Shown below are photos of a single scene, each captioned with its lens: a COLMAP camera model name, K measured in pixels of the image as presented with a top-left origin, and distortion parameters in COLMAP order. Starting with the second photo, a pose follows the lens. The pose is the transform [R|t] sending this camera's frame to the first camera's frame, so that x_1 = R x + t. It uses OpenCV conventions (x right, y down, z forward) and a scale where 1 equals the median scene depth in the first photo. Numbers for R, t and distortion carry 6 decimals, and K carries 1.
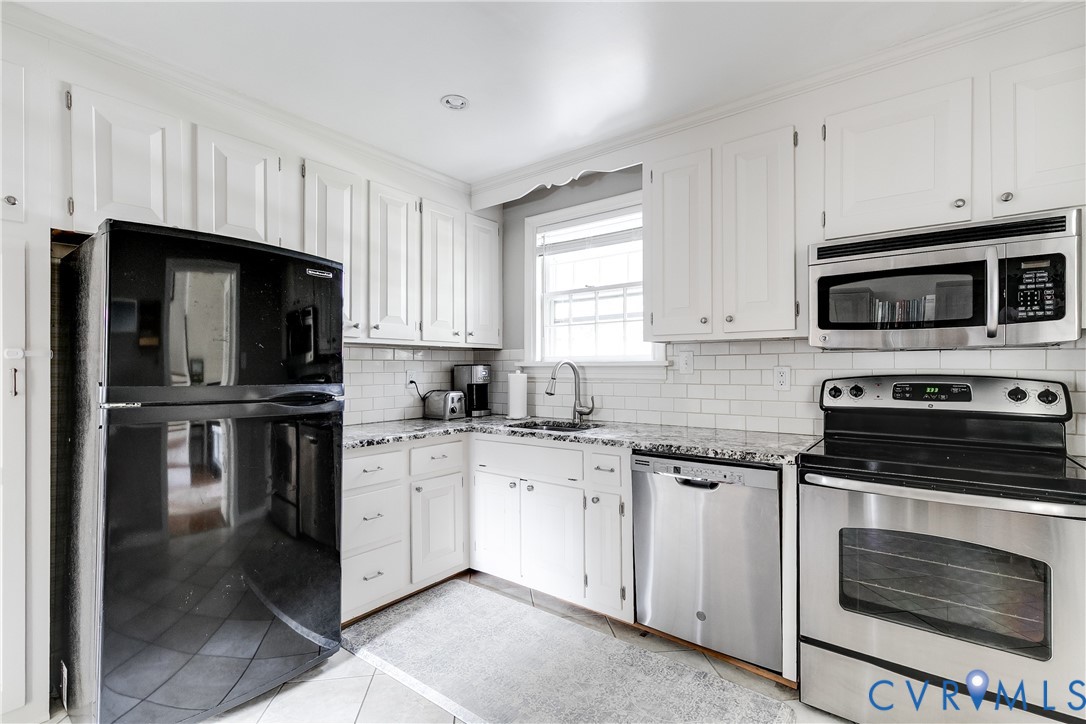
lens RADIAL K [[495.9, 0, 549.3], [0, 495.9, 365.1], [0, 0, 1]] dist [0.007925, -0.001223]
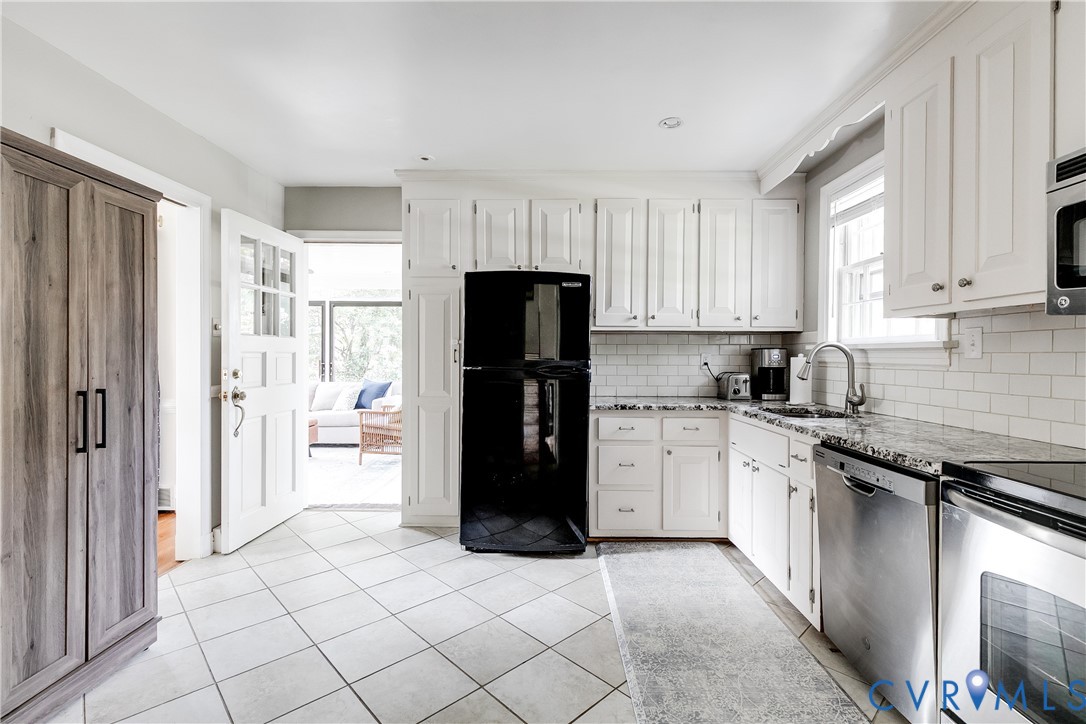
lens RADIAL K [[502.0, 0, 543.9], [0, 502.0, 357.3], [0, 0, 1]] dist [0.001491, -0.000194]
pose [[0.594469, 0.010860, -0.804045, 0.499150], [-0.003484, 0.999934, 0.010930, 0.010107], [0.804111, -0.003696, 0.594468, 0.044721]]
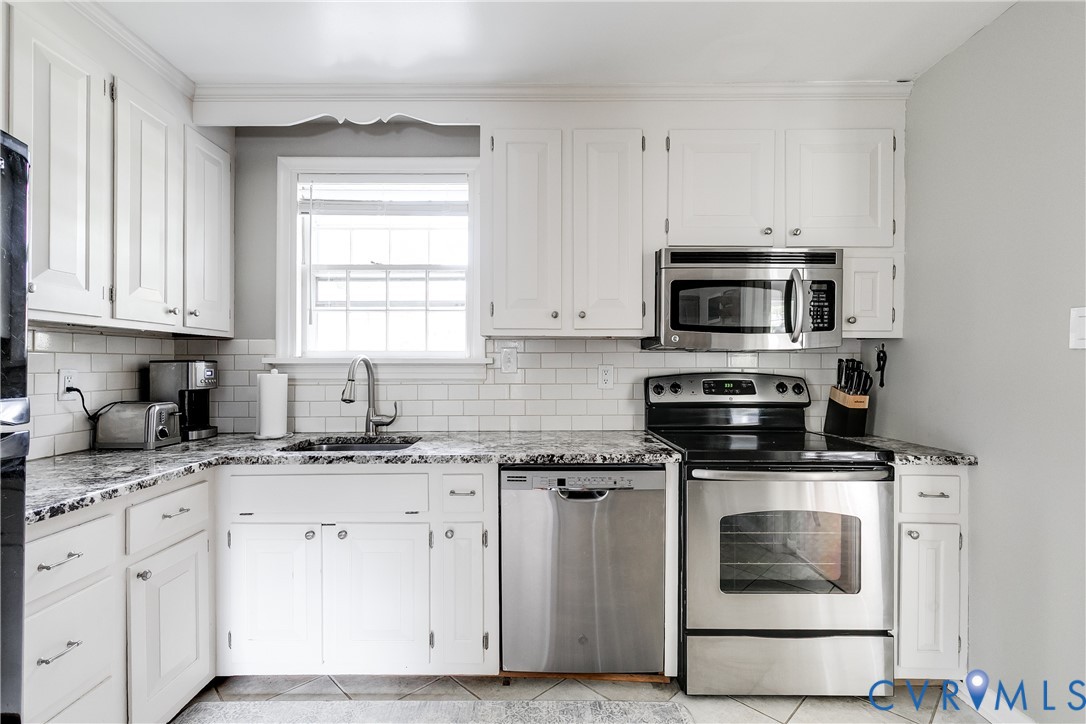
lens RADIAL K [[504.8, 0, 528.7], [0, 504.8, 363.4], [0, 0, 1]] dist [0.008537, -0.000642]
pose [[0.795440, 0.005752, 0.606005, -0.254403], [-0.005945, 0.999981, -0.001688, 0.001880], [-0.606003, -0.002260, 0.795459, 0.247432]]
